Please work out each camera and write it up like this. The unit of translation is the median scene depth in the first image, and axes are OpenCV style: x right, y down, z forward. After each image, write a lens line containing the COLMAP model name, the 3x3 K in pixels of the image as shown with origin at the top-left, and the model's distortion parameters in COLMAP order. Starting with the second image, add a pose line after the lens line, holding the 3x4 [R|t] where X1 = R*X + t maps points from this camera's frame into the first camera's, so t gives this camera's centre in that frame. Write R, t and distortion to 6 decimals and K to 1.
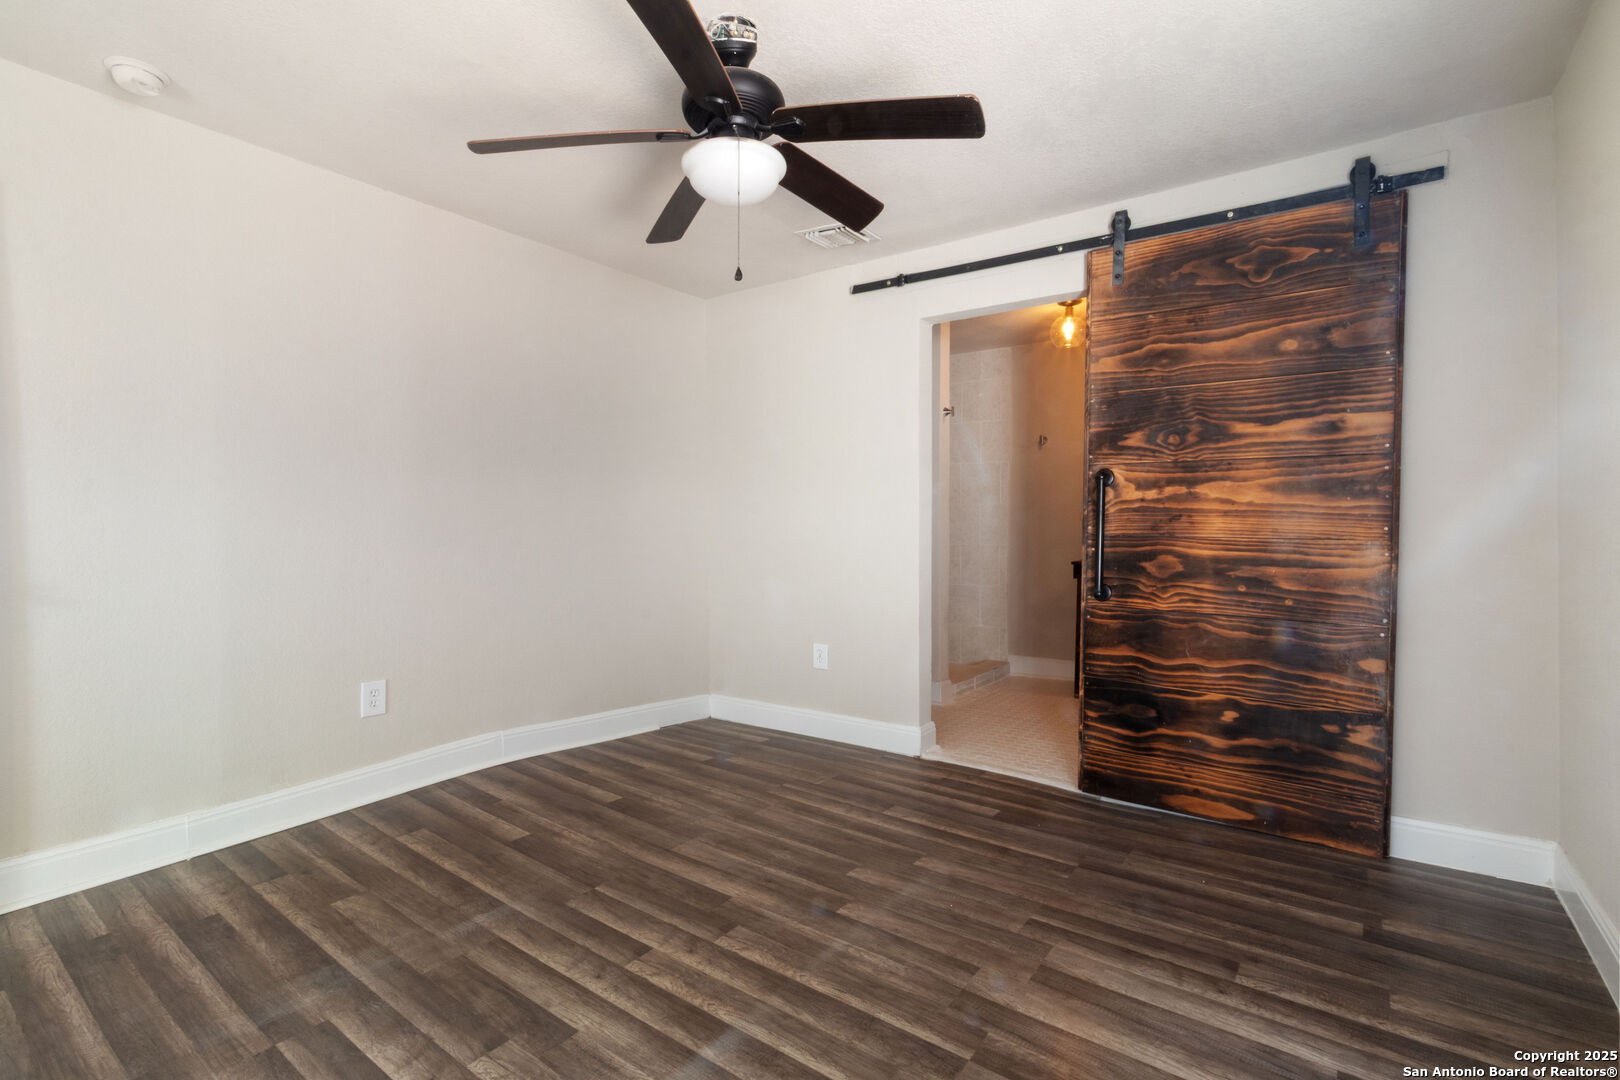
lens RADIAL K [[743.1, 0, 822.0], [0, 743.1, 534.1], [0, 0, 1]] dist [0.005487, -0.000179]
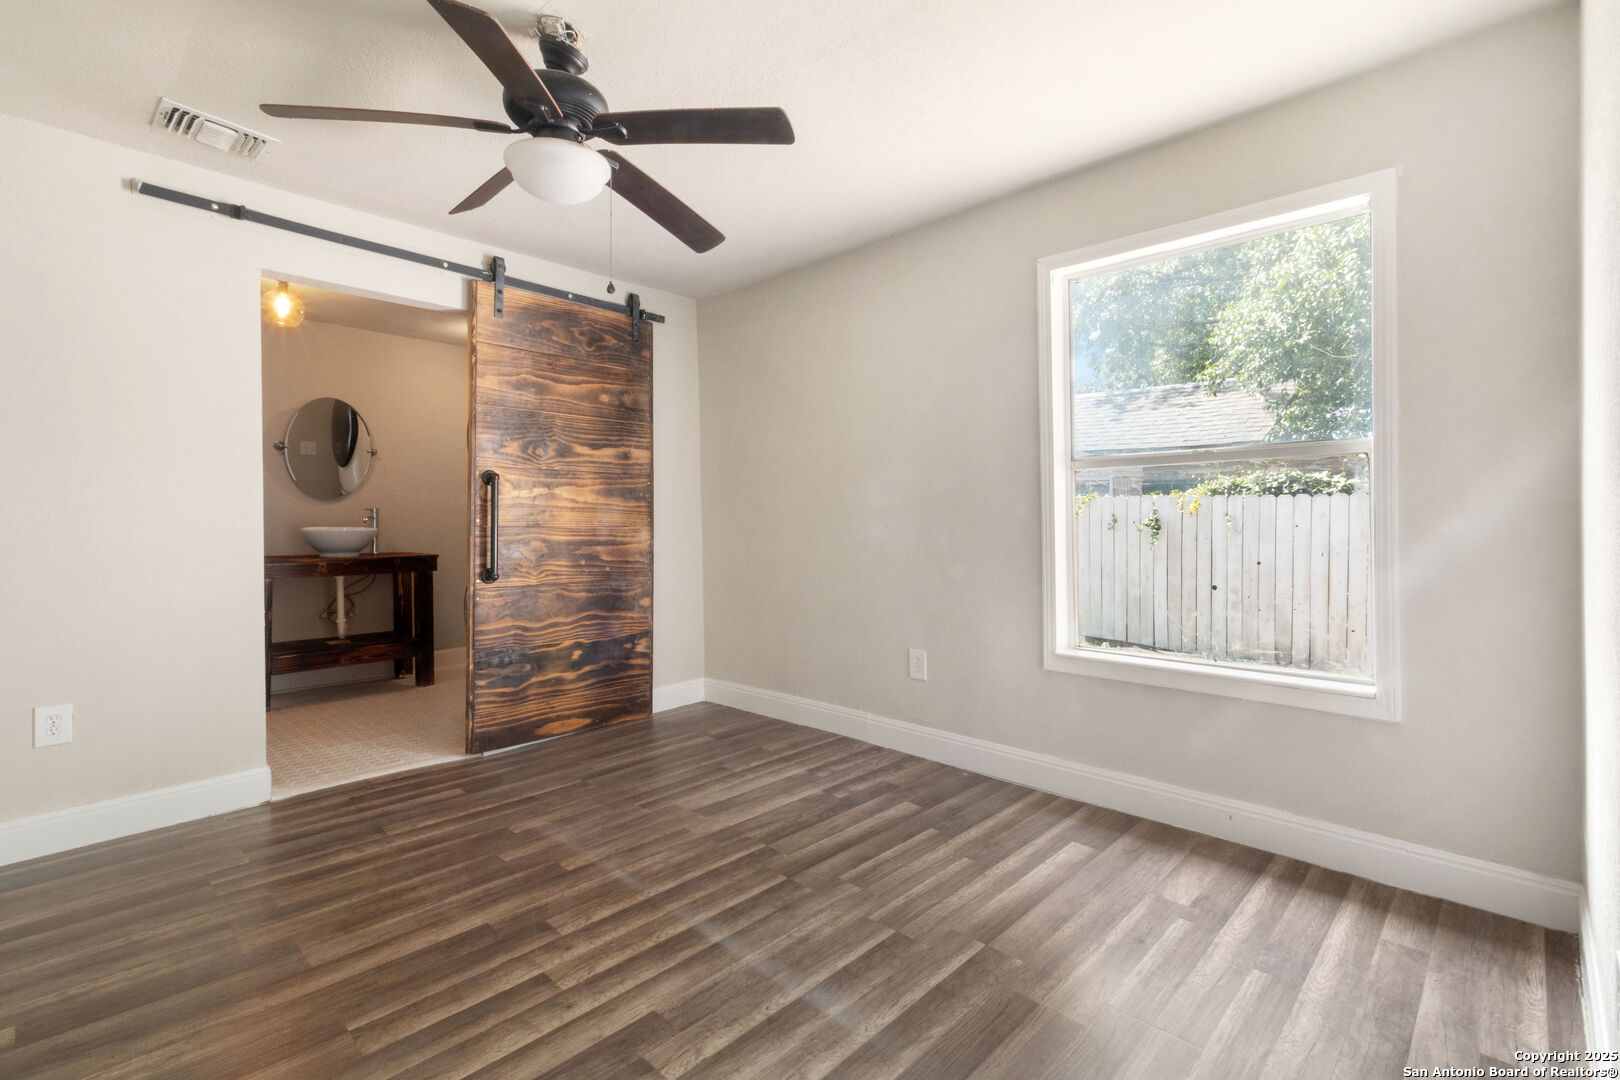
lens RADIAL K [[743.1, 0, 802.5], [0, 743.1, 520.4], [0, 0, 1]] dist [0.005487, -0.000179]
pose [[0.138258, -0.004647, 0.990385, -0.819106], [0.018323, 0.999830, 0.002134, -0.002419], [-0.990227, 0.017852, 0.138319, 0.403224]]
